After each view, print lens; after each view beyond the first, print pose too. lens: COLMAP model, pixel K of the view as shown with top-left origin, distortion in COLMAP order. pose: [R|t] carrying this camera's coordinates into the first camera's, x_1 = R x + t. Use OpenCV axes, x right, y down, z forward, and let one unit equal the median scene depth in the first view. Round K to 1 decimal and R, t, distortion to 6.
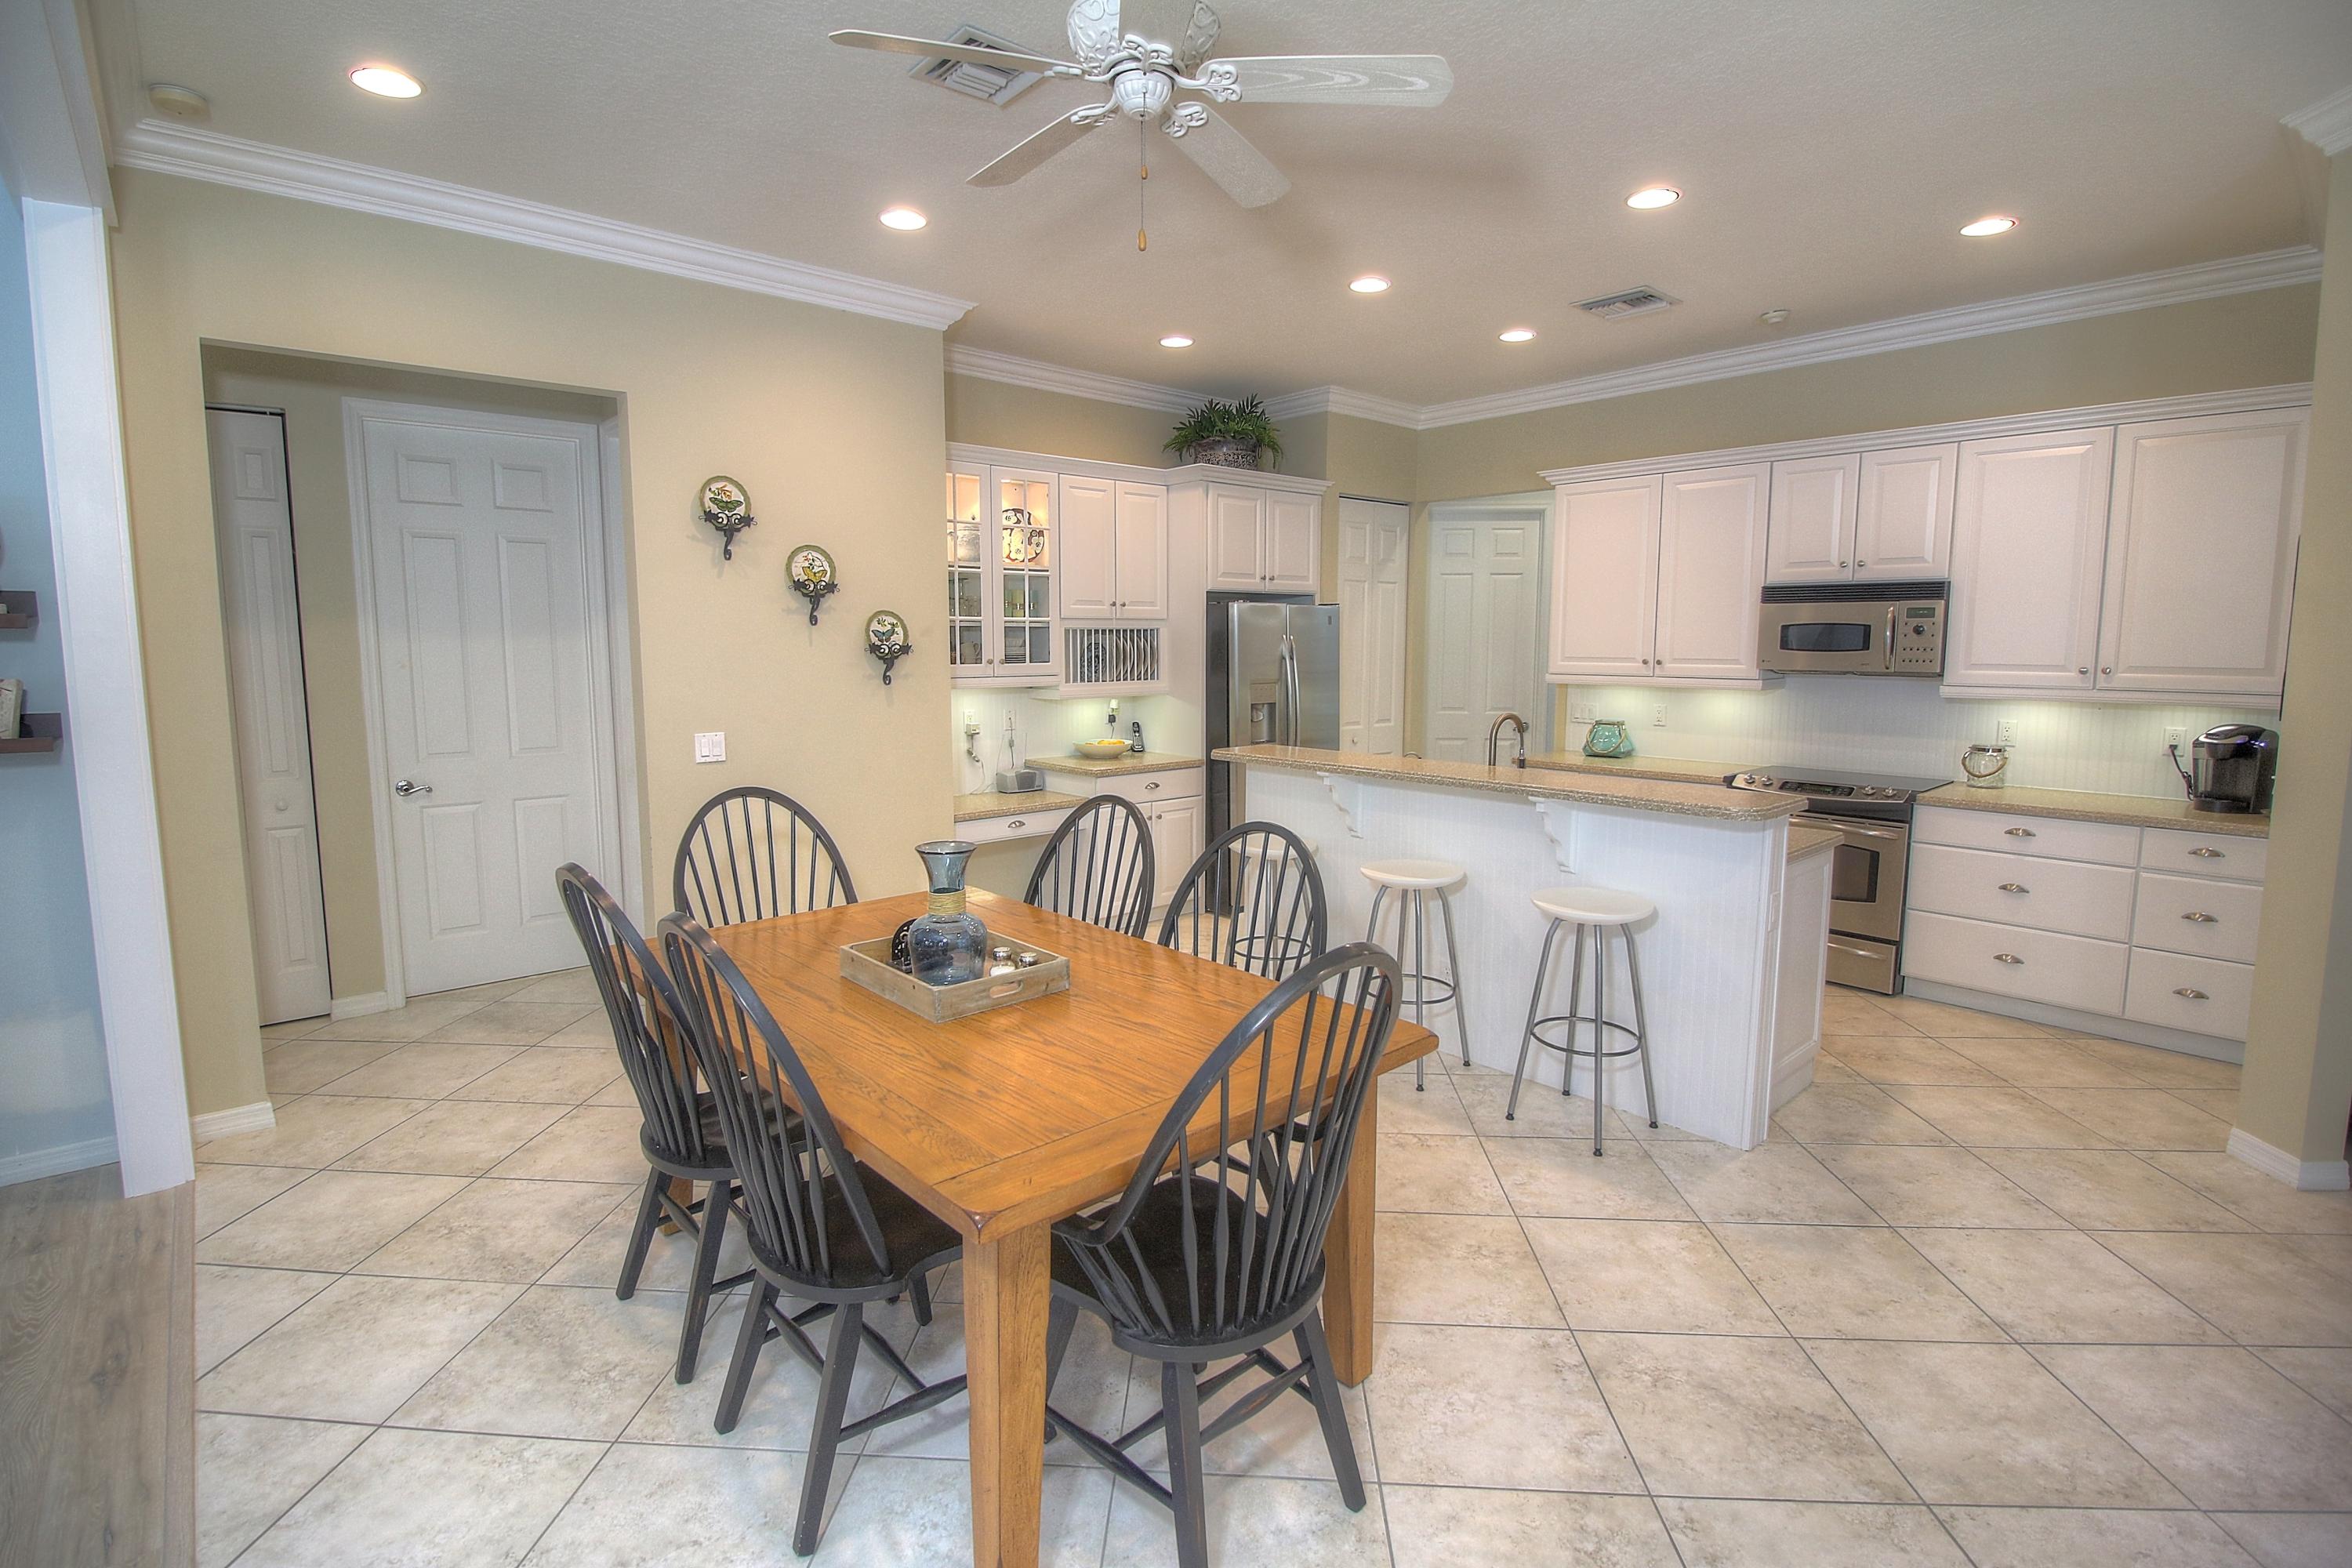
lens RADIAL K [[1088.4, 0, 1159.6], [0, 1088.4, 760.5], [0, 0, 1]] dist [-0.008241, -0.008082]
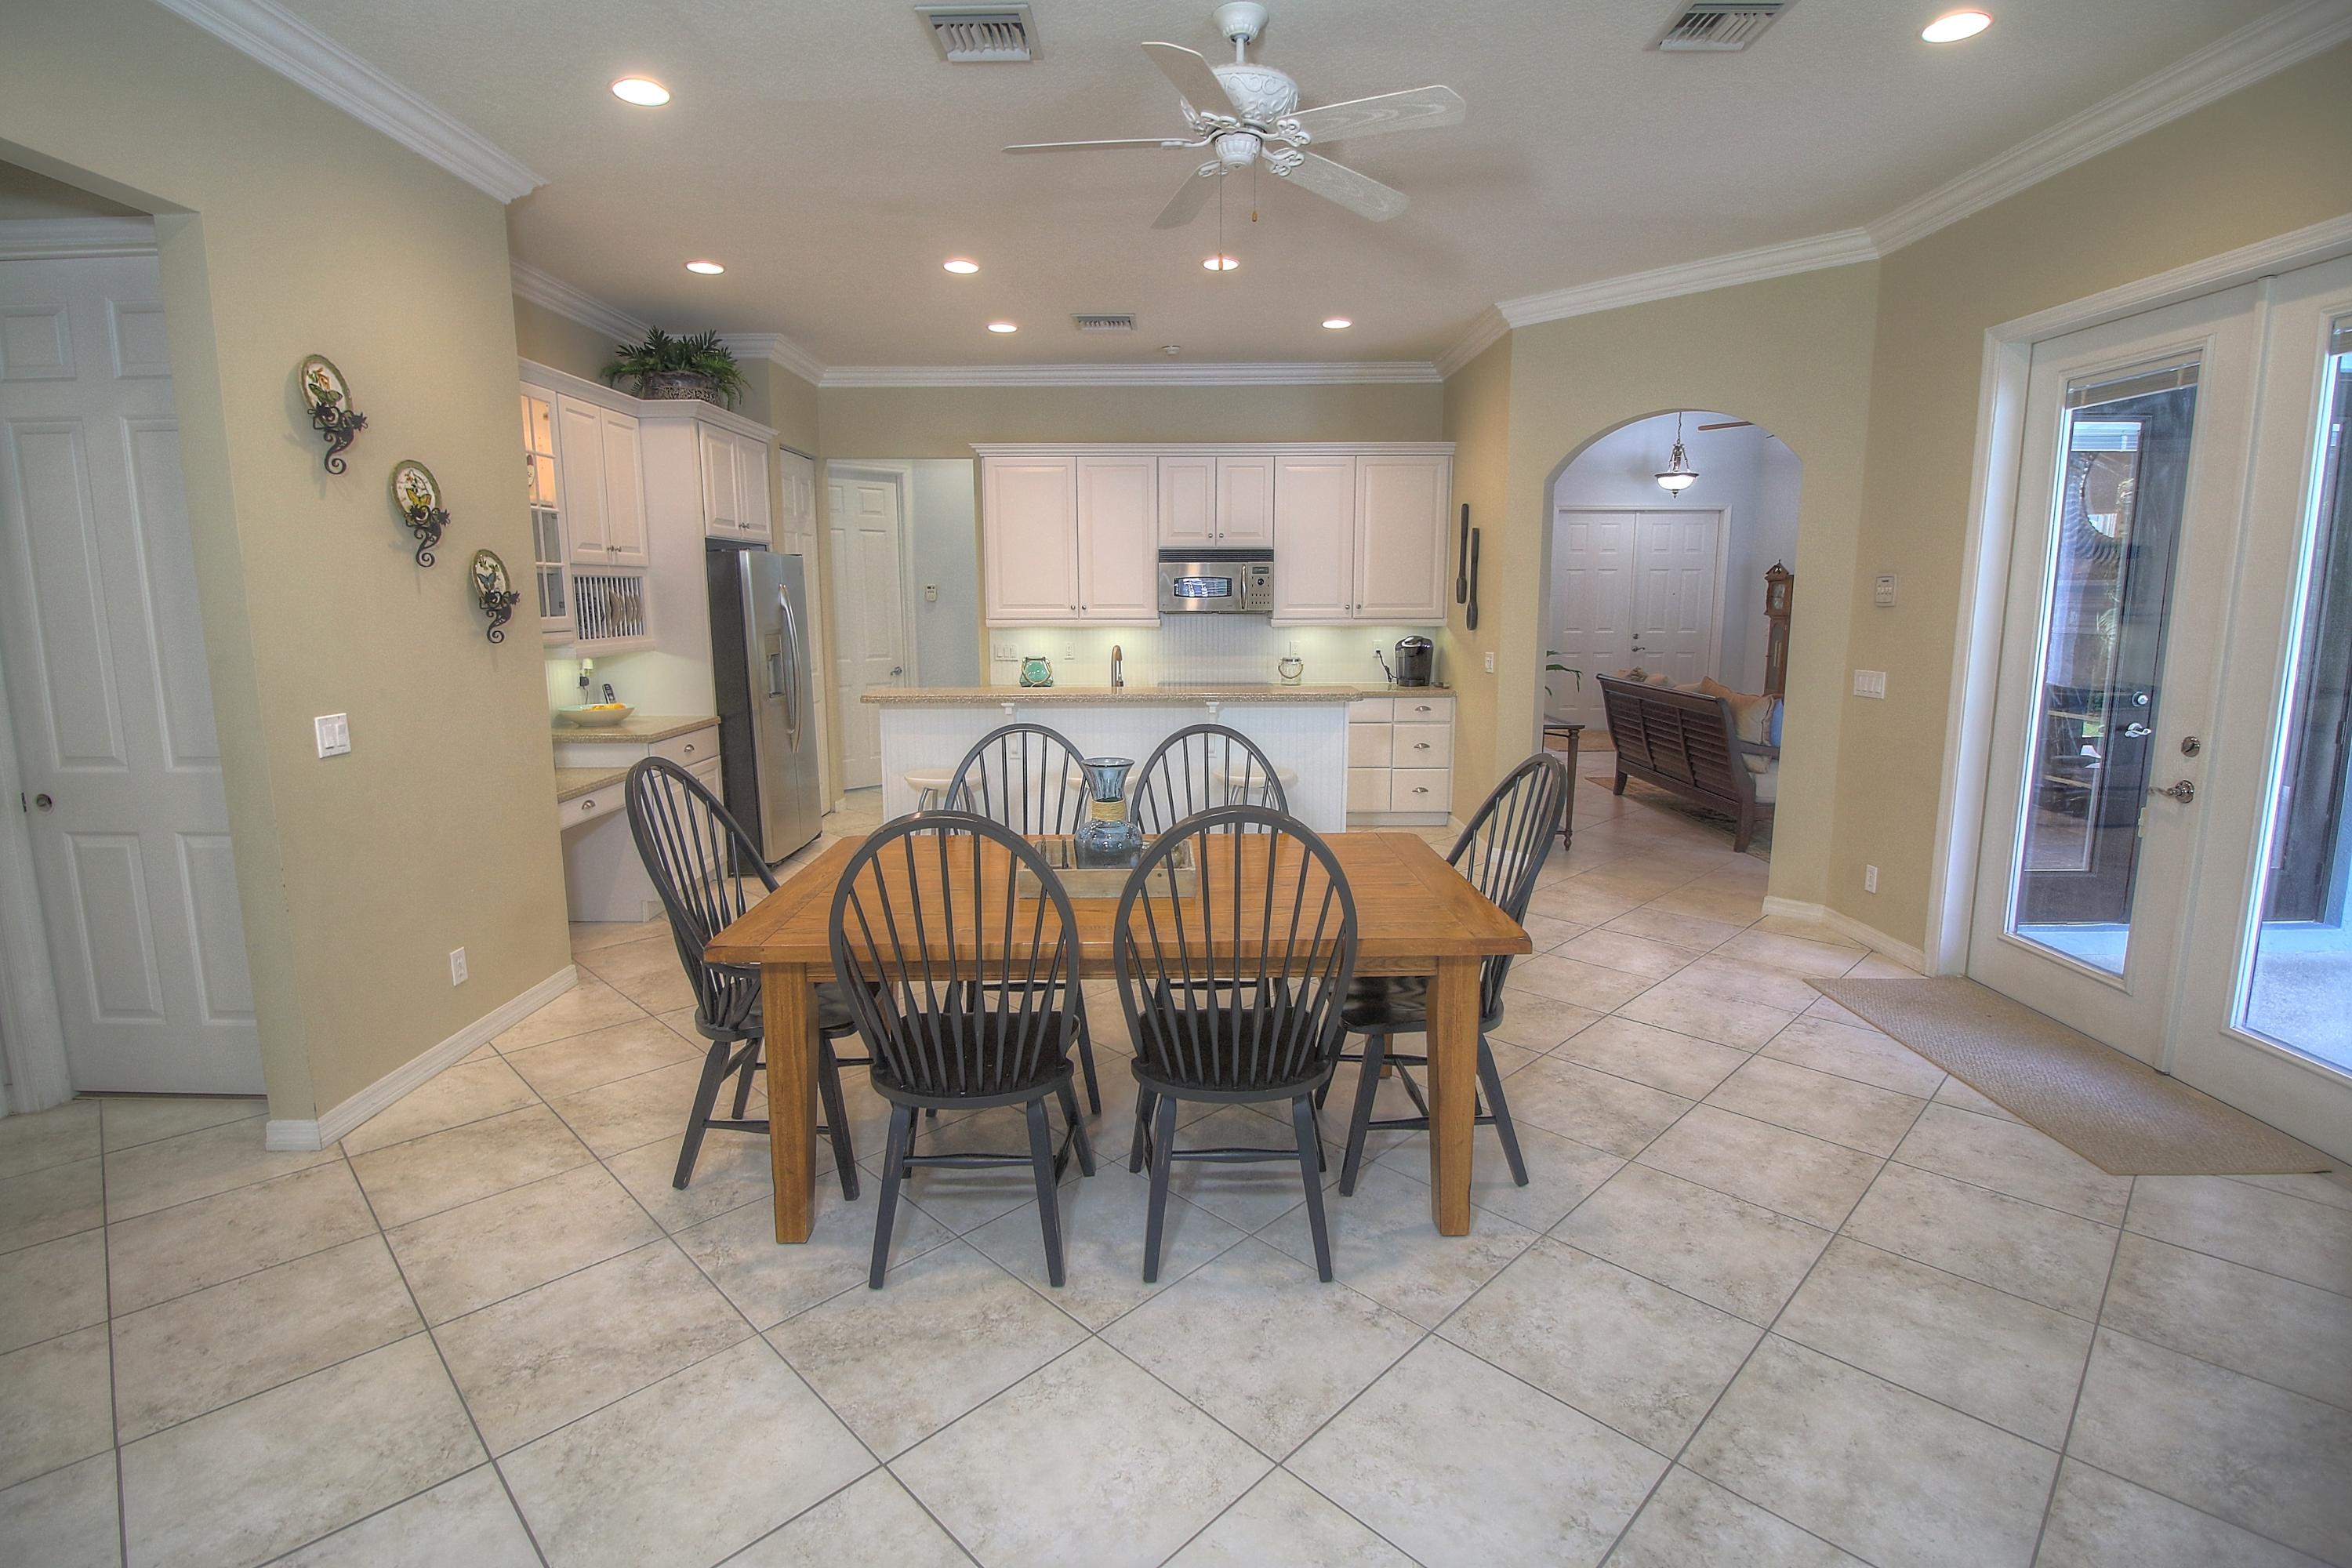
lens RADIAL K [[1088.4, 0, 1166.8], [0, 1088.4, 767.2], [0, 0, 1]] dist [-0.008241, -0.008082]
pose [[0.660063, -0.119539, 0.741638, -0.525033], [0.085713, 0.992795, 0.083737, -0.003856], [-0.746304, 0.008296, 0.665554, 0.101627]]
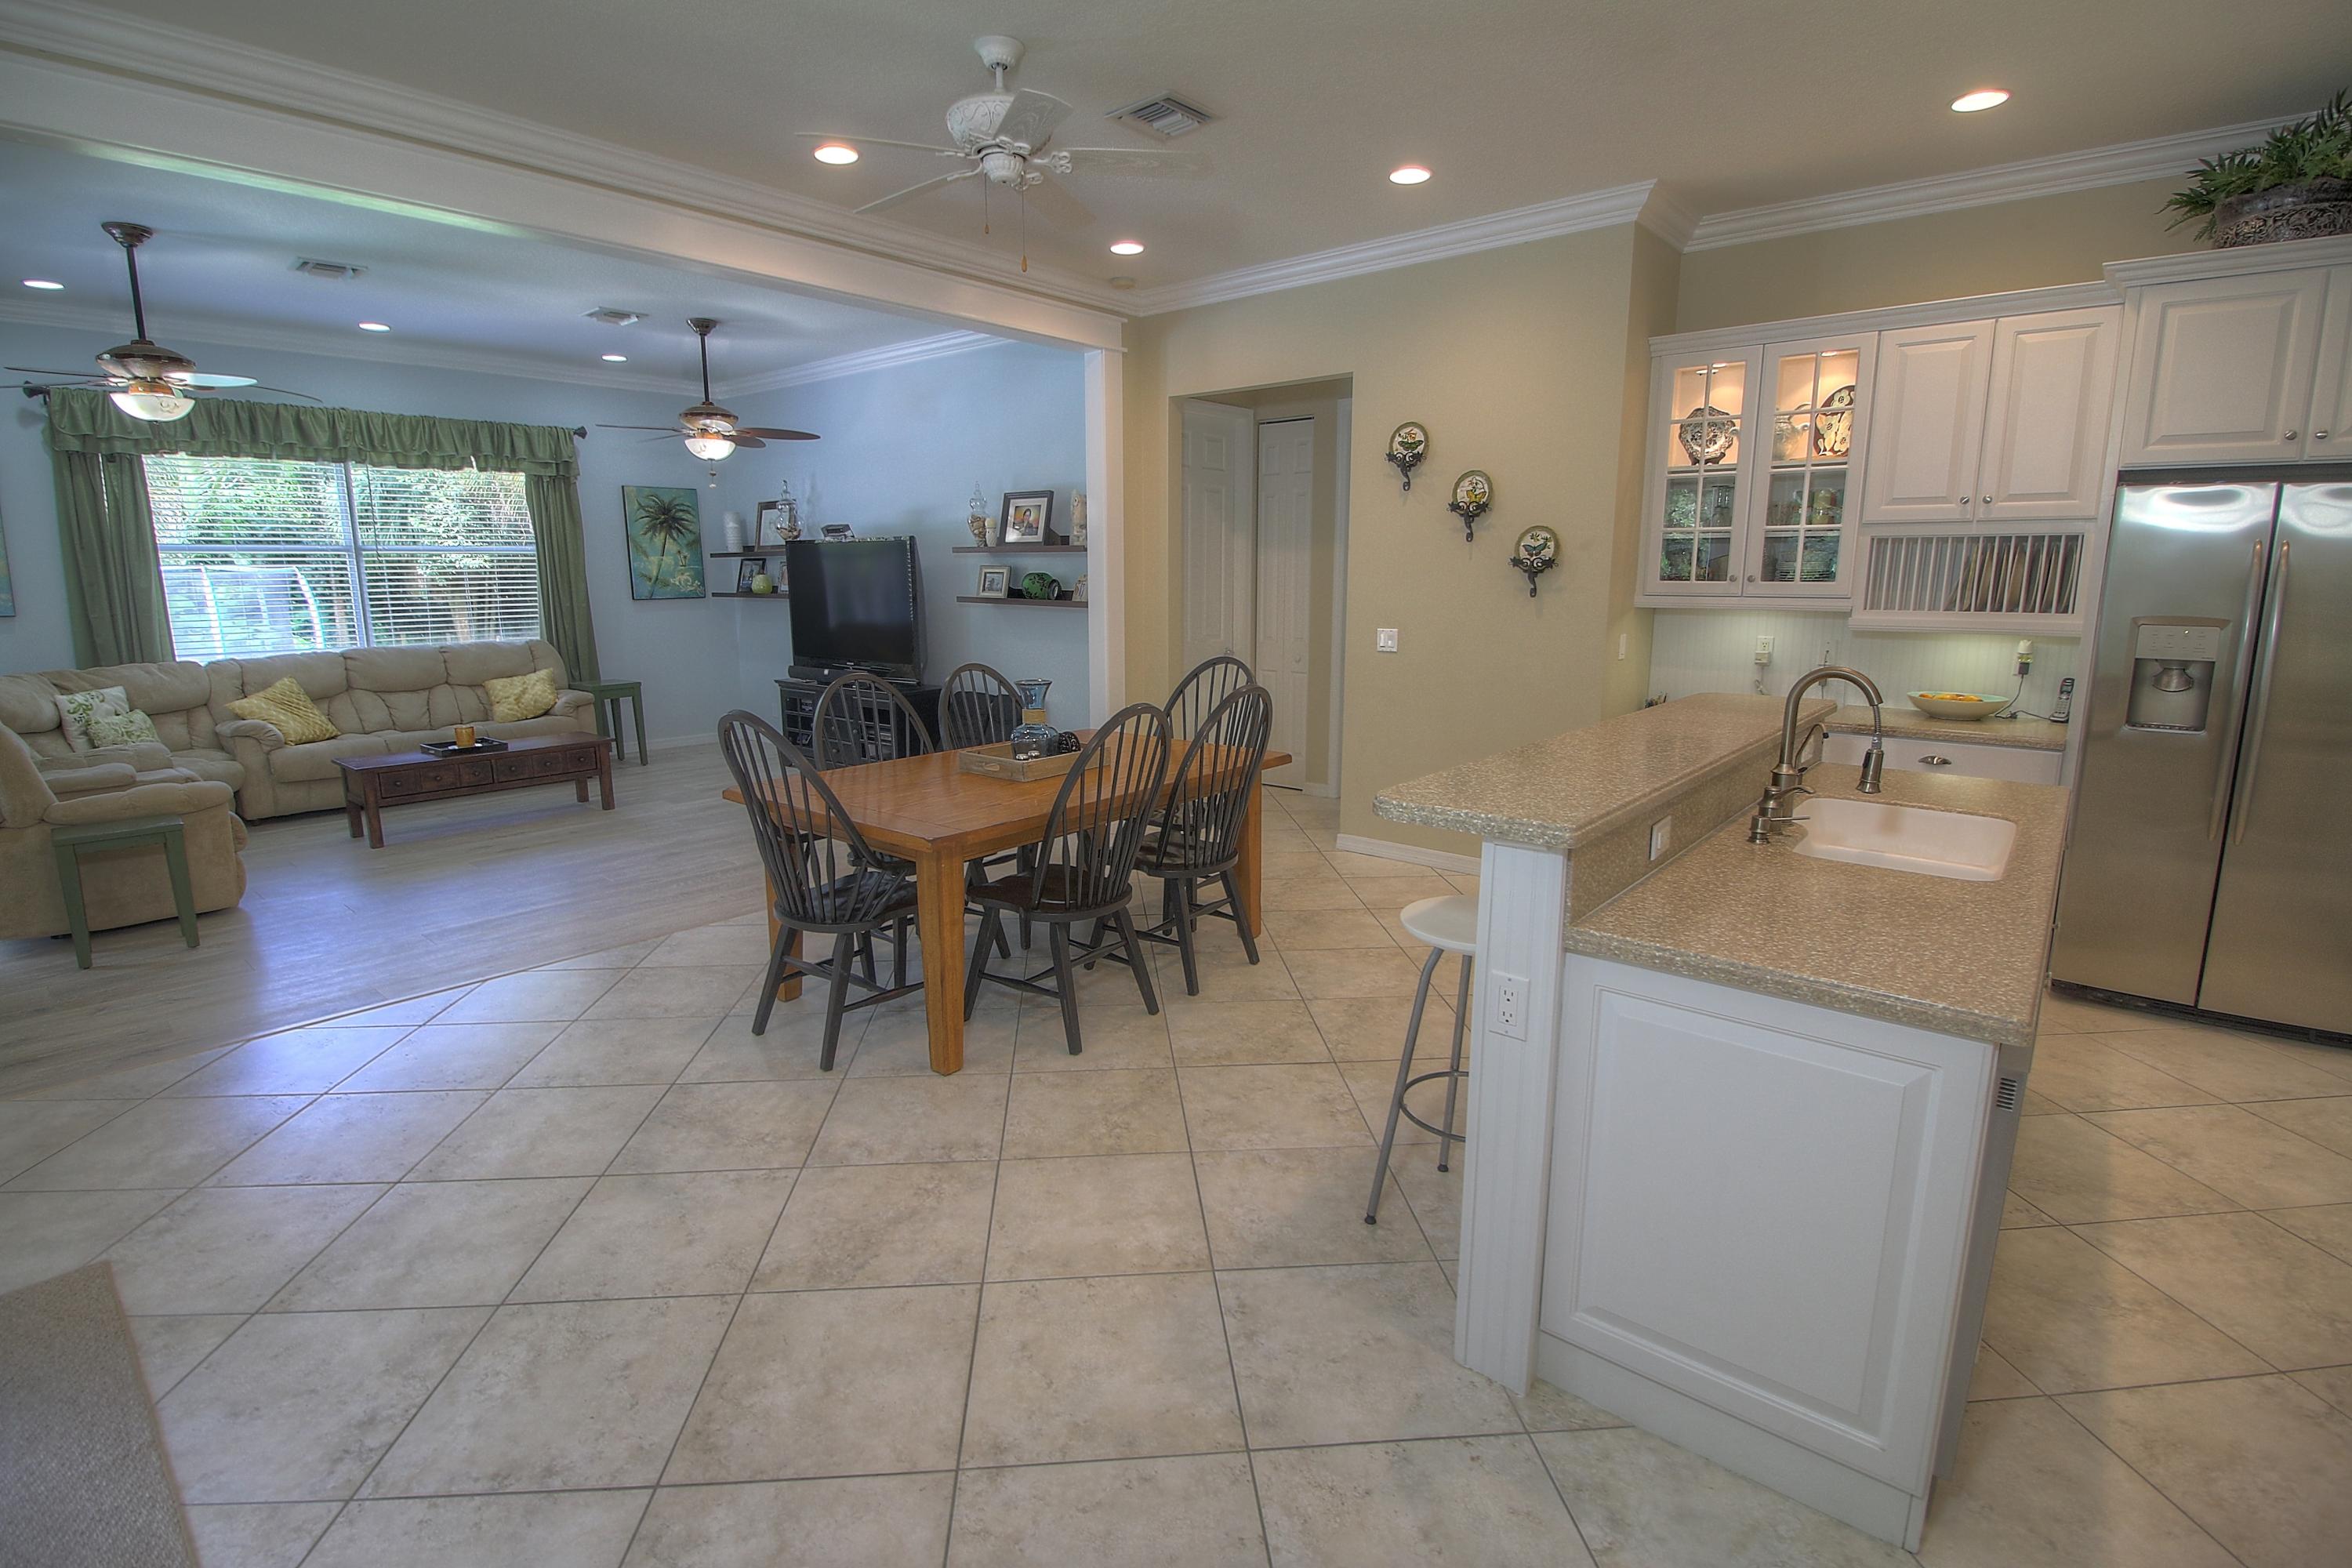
lens RADIAL K [[1088.4, 0, 1169.3], [0, 1088.4, 763.3], [0, 0, 1]] dist [-0.008241, -0.008082]
pose [[0.150972, 0.174428, -0.973027, 0.741015], [-0.105039, 0.981568, 0.159661, -0.042970], [0.982942, 0.078101, 0.166511, 0.490653]]
